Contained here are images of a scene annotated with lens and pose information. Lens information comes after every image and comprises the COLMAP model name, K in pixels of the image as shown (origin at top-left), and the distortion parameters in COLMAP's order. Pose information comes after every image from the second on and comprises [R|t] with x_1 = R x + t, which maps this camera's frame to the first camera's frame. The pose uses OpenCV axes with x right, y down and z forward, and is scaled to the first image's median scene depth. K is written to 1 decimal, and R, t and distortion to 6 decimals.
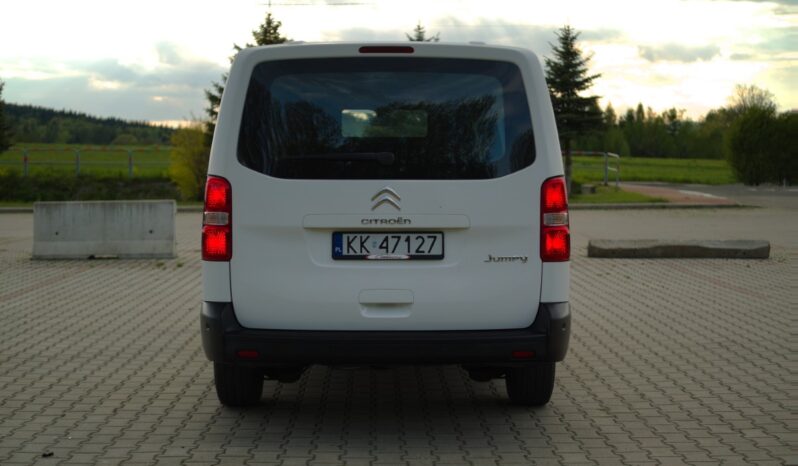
lens RADIAL K [[1235.3, 0, 395.5], [0, 1235.3, 230.4], [0, 0, 1]] dist [-0.071644, 0.000000]
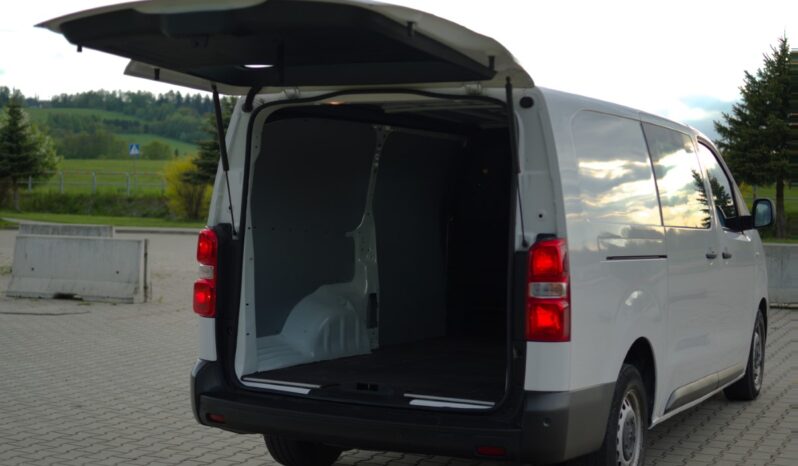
lens RADIAL K [[1235.3, 0, 399.2], [0, 1235.3, 230.9], [0, 0, 1]] dist [-0.071644, 0.000000]
pose [[0.892754, 0.027112, -0.449727, 0.414142], [-0.037810, 0.999175, -0.014820, -0.032765], [0.448954, 0.030235, 0.893043, 0.220603]]
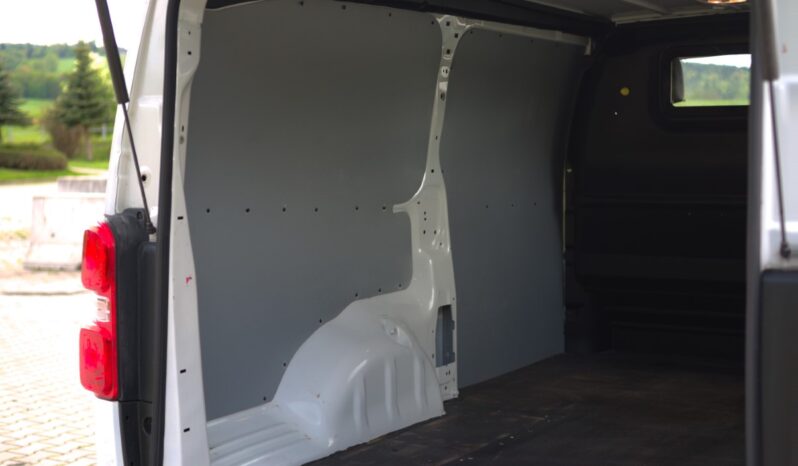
lens RADIAL K [[1235.3, 0, 402.9], [0, 1235.3, 232.9], [0, 0, 1]] dist [-0.071644, 0.000000]
pose [[0.859207, 0.026330, -0.510951, 0.195154], [-0.006603, 0.999162, 0.040385, -0.058342], [0.511586, -0.031325, 0.858661, 0.659525]]
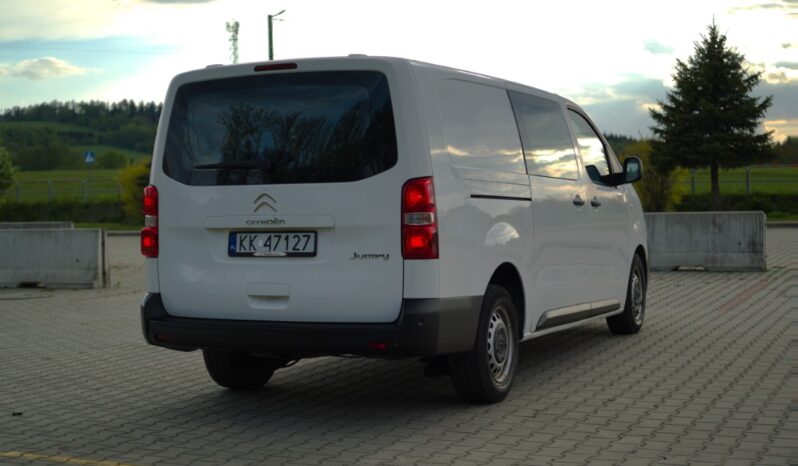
lens RADIAL K [[1235.3, 0, 397.2], [0, 1235.3, 235.1], [0, 0, 1]] dist [-0.071644, 0.000000]
pose [[0.906705, -0.004553, -0.421740, 0.559091], [-0.001167, 0.999911, -0.013305, 0.018853], [0.421763, 0.012556, 0.906619, 0.043912]]
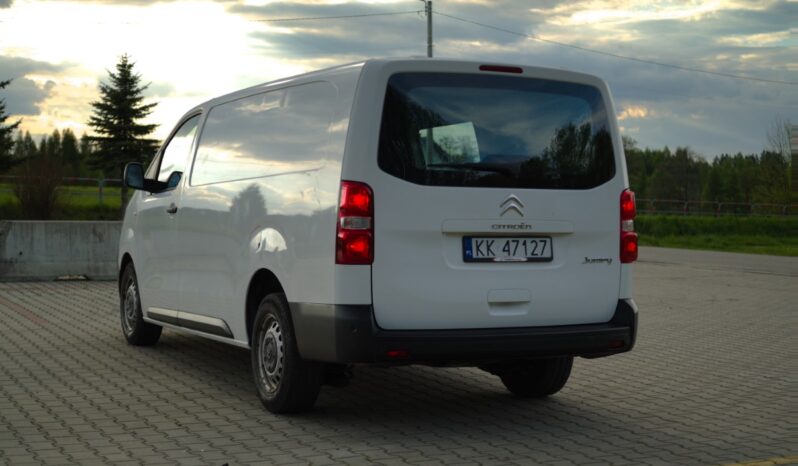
lens RADIAL K [[1235.3, 0, 392.3], [0, 1235.3, 232.8], [0, 0, 1]] dist [-0.071644, 0.000000]
pose [[0.908827, 0.004090, 0.417153, -0.549039], [0.005784, 0.999732, -0.022404, 0.021717], [-0.417133, 0.022774, 0.908560, 0.054533]]
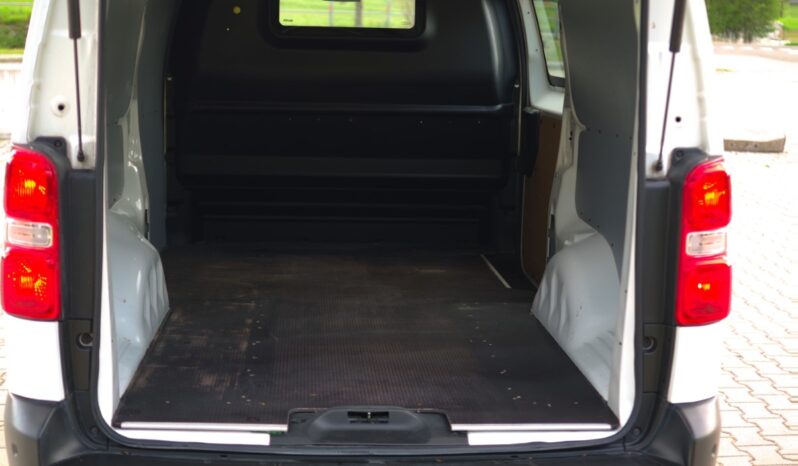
lens RADIAL K [[1235.3, 0, 398.0], [0, 1235.3, 233.8], [0, 0, 1]] dist [-0.071644, 0.000000]
pose [[0.998016, 0.011548, 0.061893, -0.029714], [-0.019595, 0.991185, 0.131026, -0.077033], [-0.059834, -0.131978, 0.989445, 0.510819]]
